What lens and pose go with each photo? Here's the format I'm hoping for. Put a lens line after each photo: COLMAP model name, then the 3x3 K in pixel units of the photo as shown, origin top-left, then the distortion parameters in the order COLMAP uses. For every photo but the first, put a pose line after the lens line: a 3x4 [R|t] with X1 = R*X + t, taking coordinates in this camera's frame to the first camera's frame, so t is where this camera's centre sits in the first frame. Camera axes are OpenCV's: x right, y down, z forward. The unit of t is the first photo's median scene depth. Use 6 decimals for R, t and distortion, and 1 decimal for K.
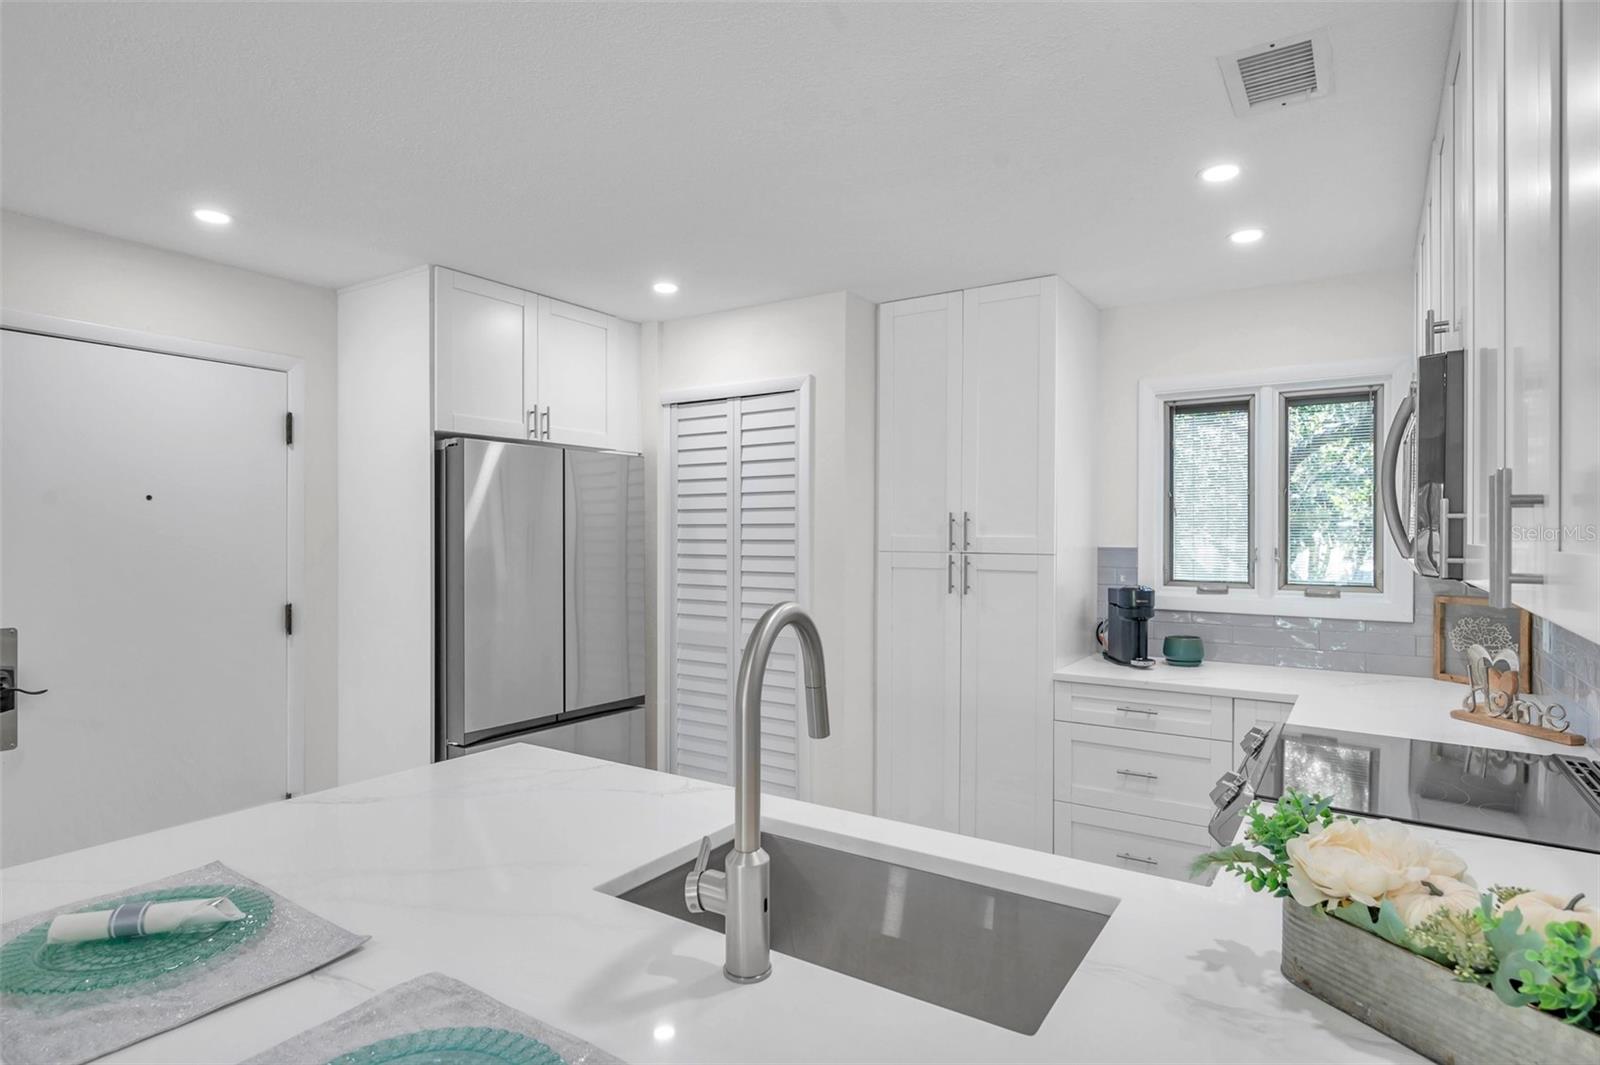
lens RADIAL K [[843.6, 0, 803.6], [0, 843.6, 535.3], [0, 0, 1]] dist [-0.000228, 0.000617]
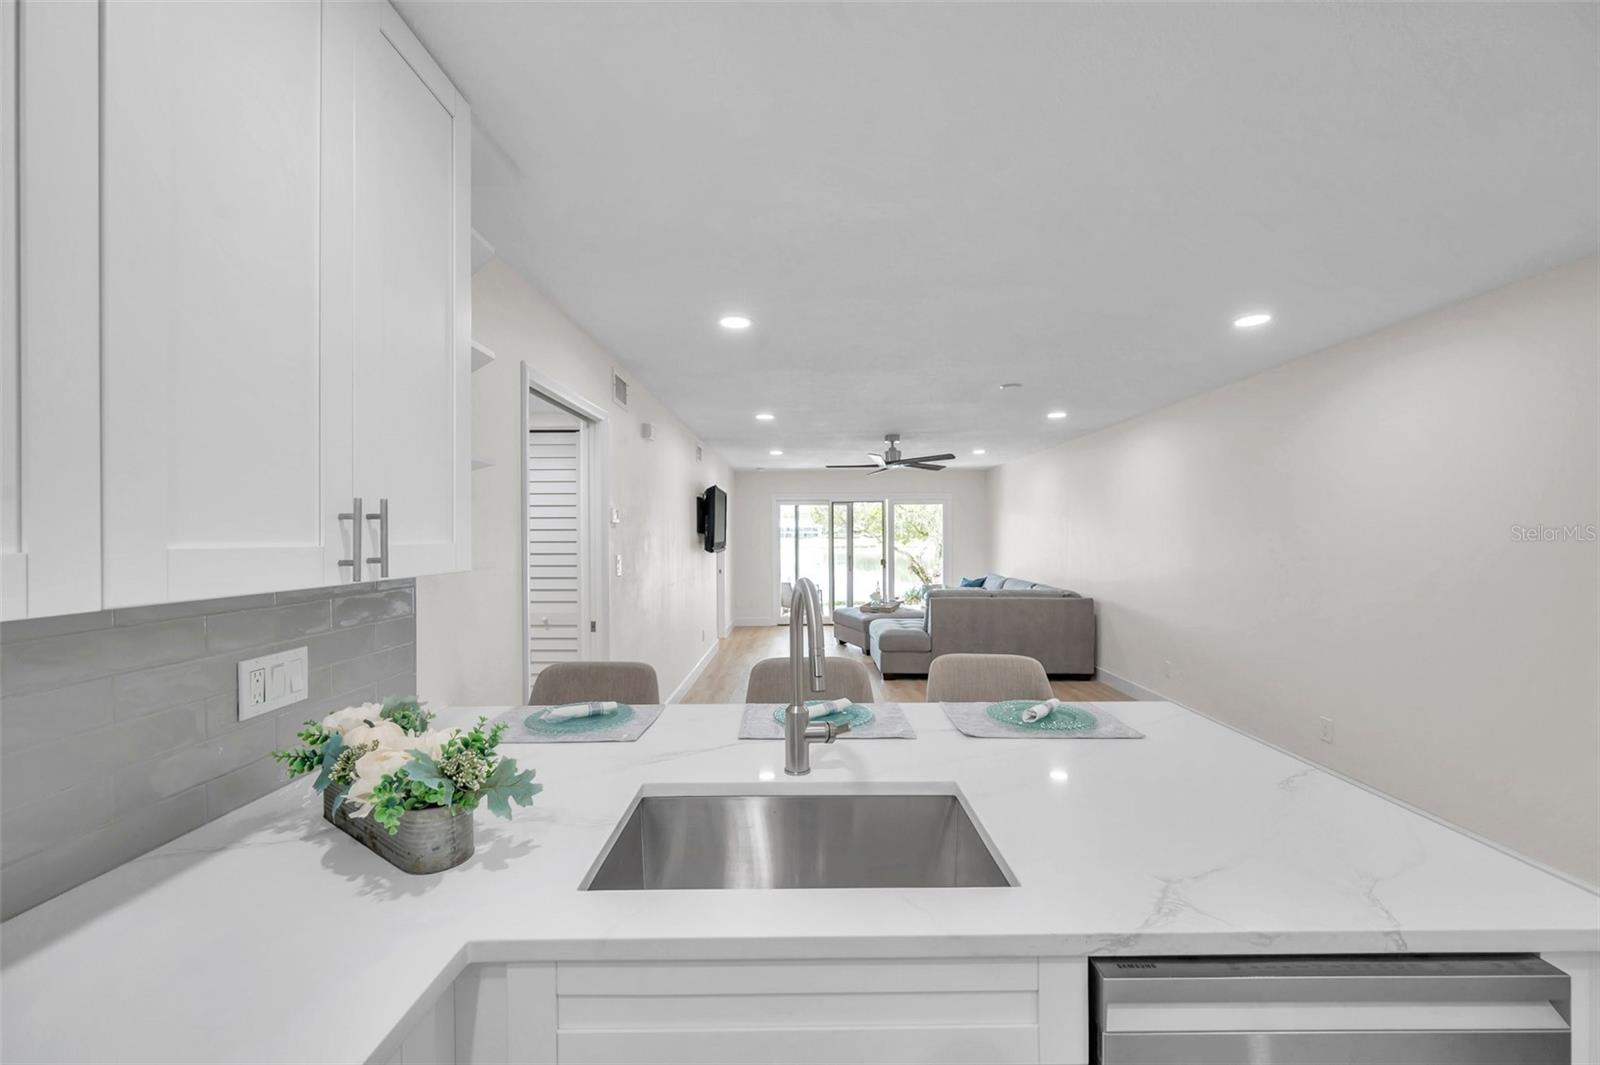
lens RADIAL K [[632.2, 0, 801.4], [0, 632.2, 535.7], [0, 0, 1]] dist [-0.000812, 0.000142]
pose [[-0.835289, 0.002036, -0.549808, 0.196553], [0.002472, 0.999997, -0.000052, 0.000394], [0.549806, -0.001403, -0.835291, 0.620132]]
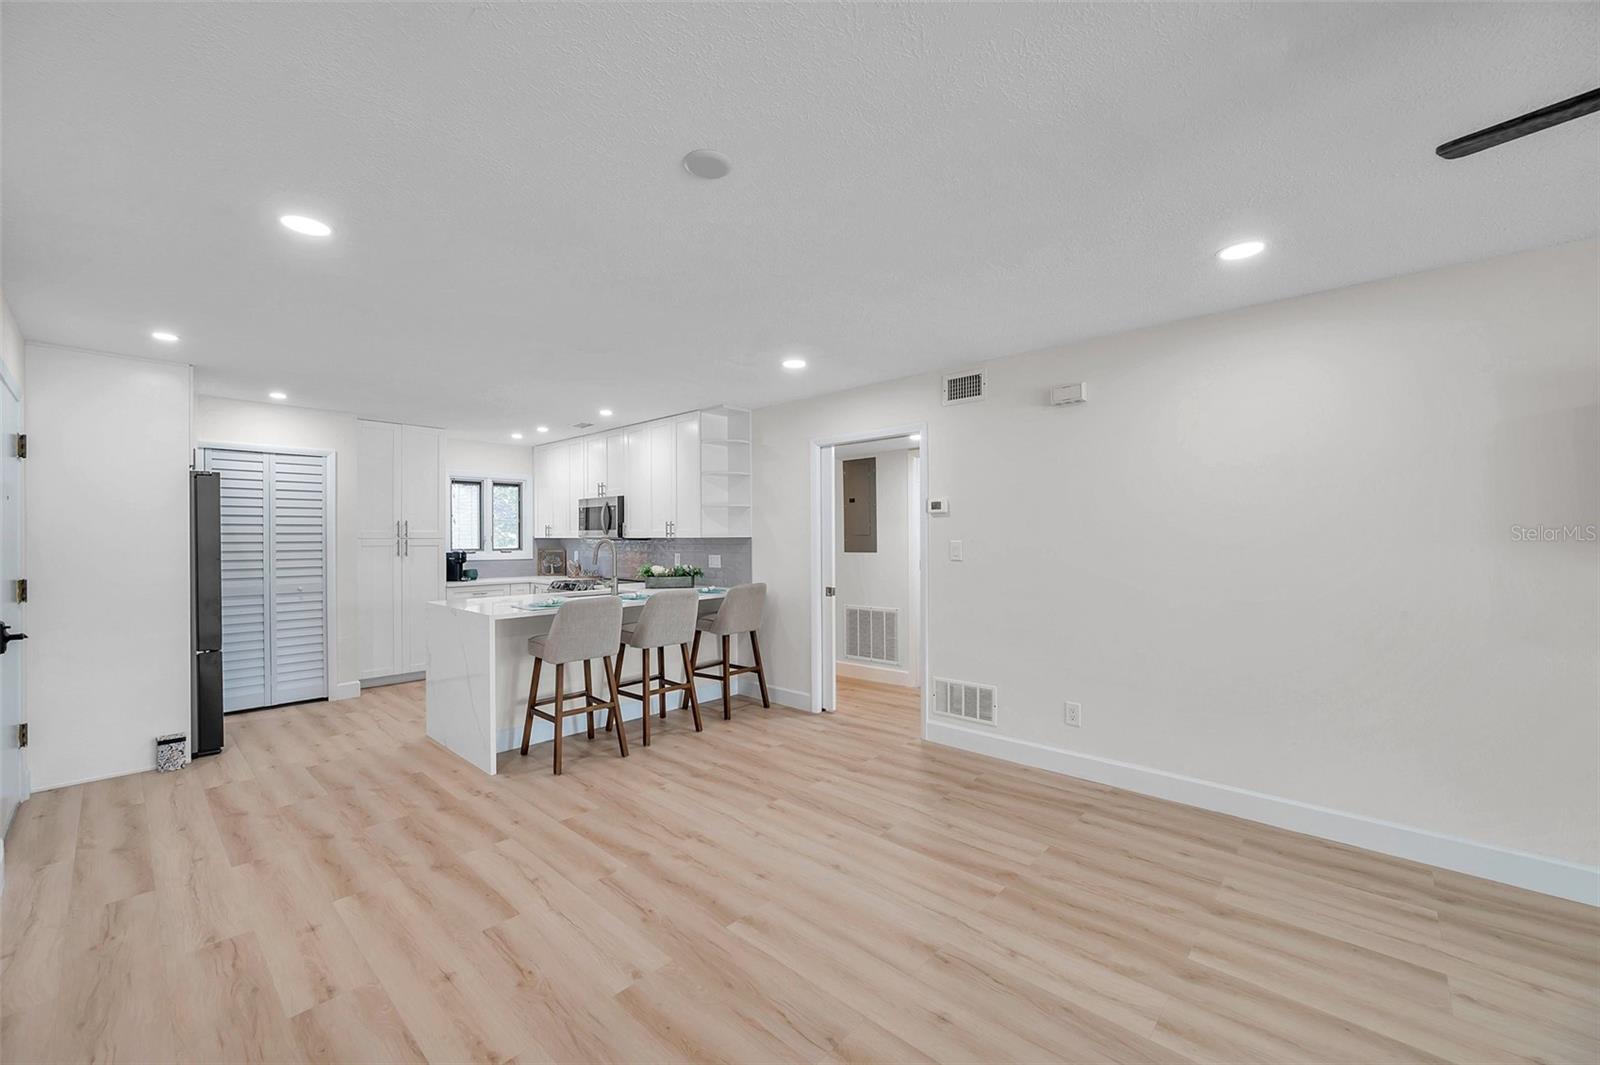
lens RADIAL K [[632.3, 0, 804.5], [0, 632.3, 532.0], [0, 0, 1]] dist [-0.003274, -0.000209]
pose [[0.154366, 0.003878, 0.988006, -1.335312], [0.006839, 0.999964, -0.004994, 0.019093], [-0.987990, 0.007528, 0.154334, -0.344169]]
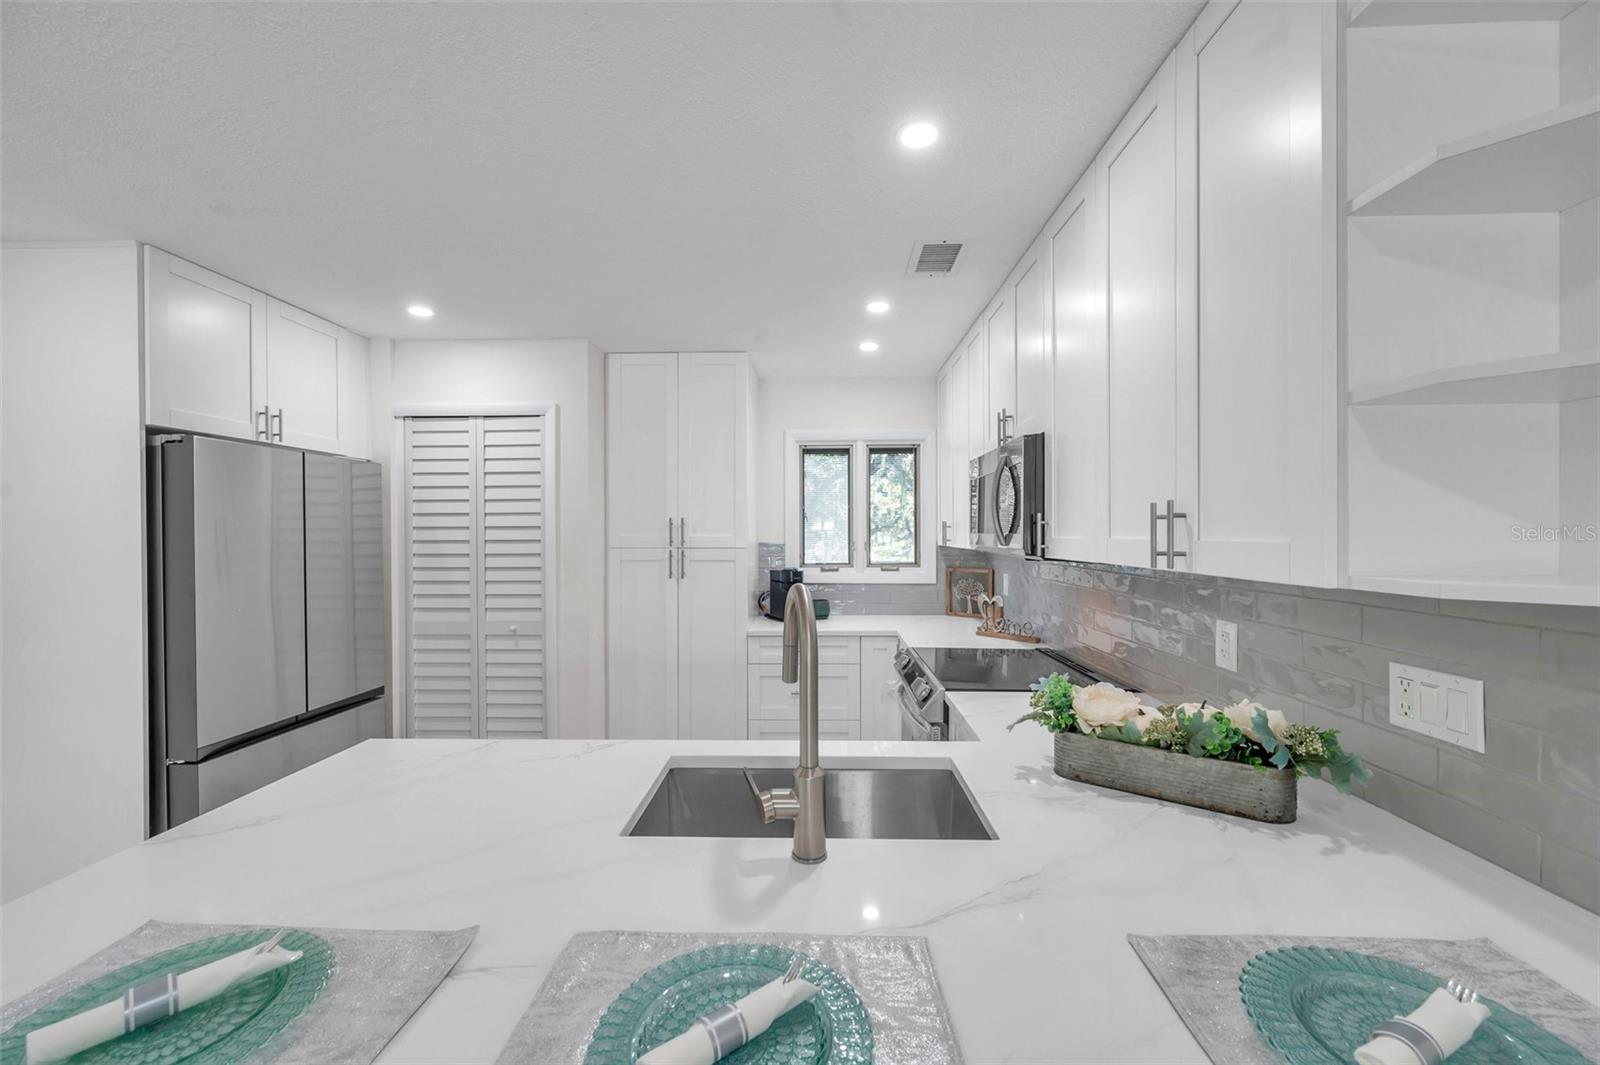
lens RADIAL K [[632.2, 0, 801.4], [0, 632.2, 535.7], [0, 0, 1]] dist [-0.000812, 0.000142]
pose [[0.850212, -0.007537, 0.526387, -0.175694], [0.006745, 0.999971, 0.003422, -0.000896], [-0.526398, 0.000641, 0.850238, 0.040054]]
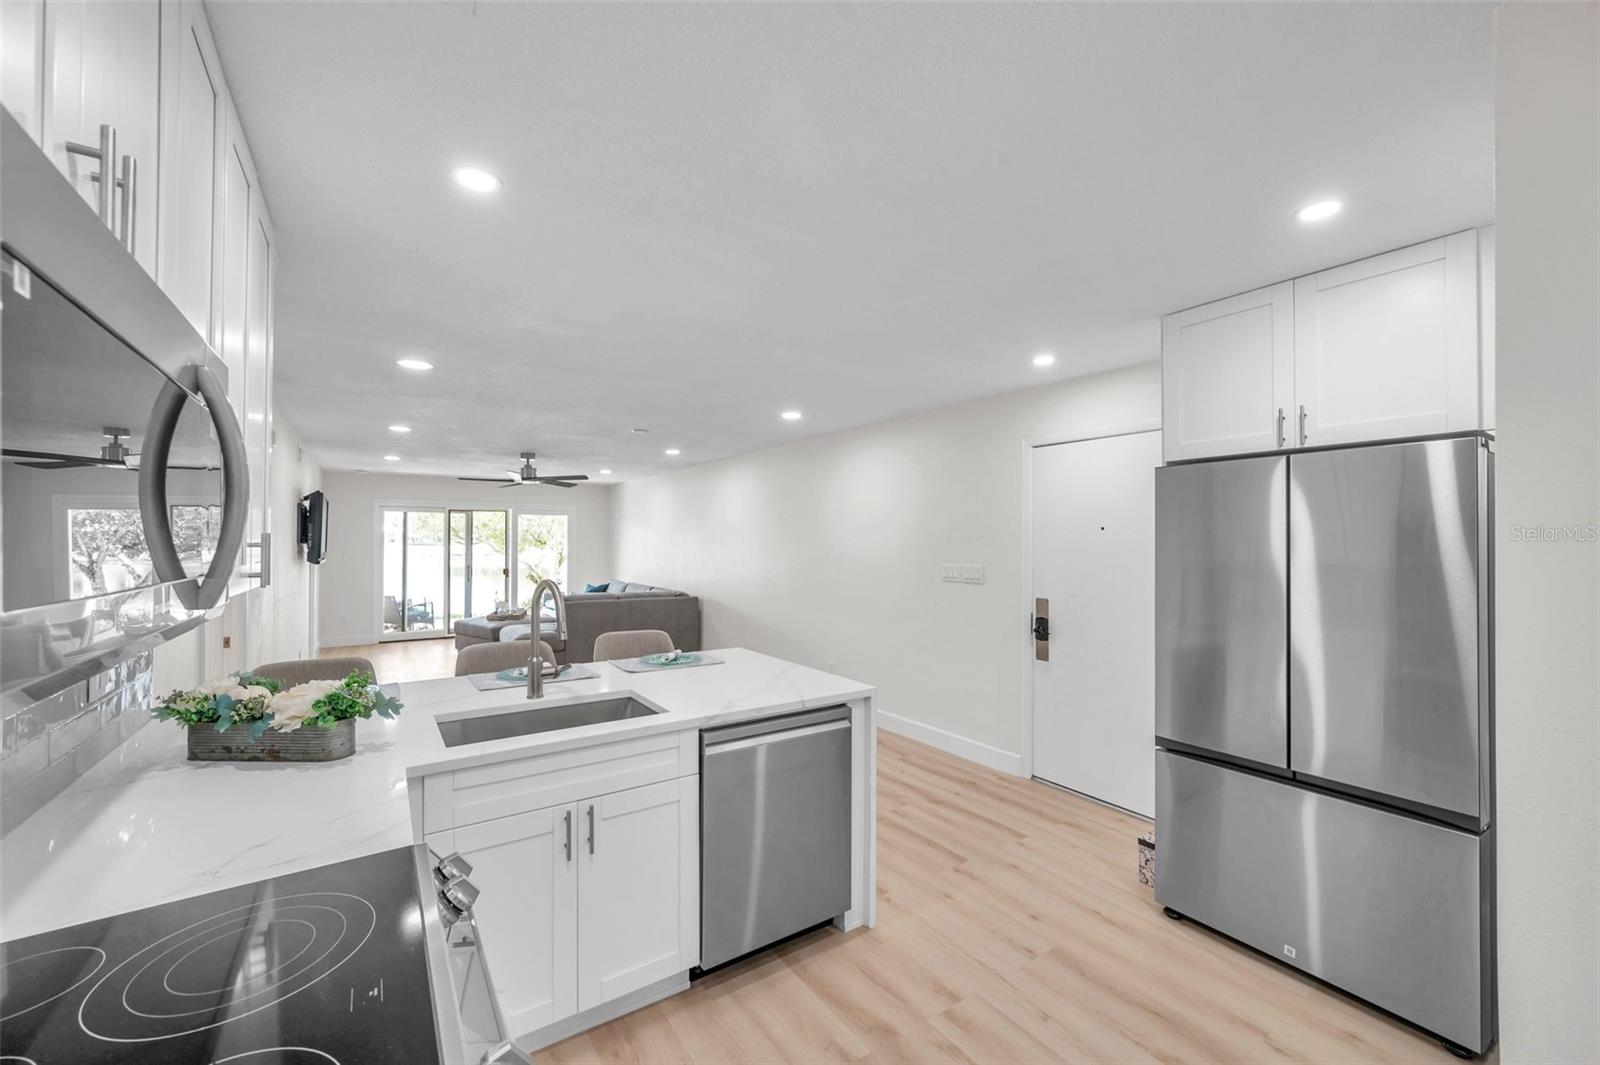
lens RADIAL K [[637.1, 0, 802.6], [0, 637.1, 535.5], [0, 0, 1]] dist [-0.002529, 0.000231]
pose [[-0.382241, -0.012620, -0.923977, 0.485843], [-0.003365, 0.999919, -0.012265, -0.012142], [0.924057, -0.001579, -0.382252, 0.794887]]
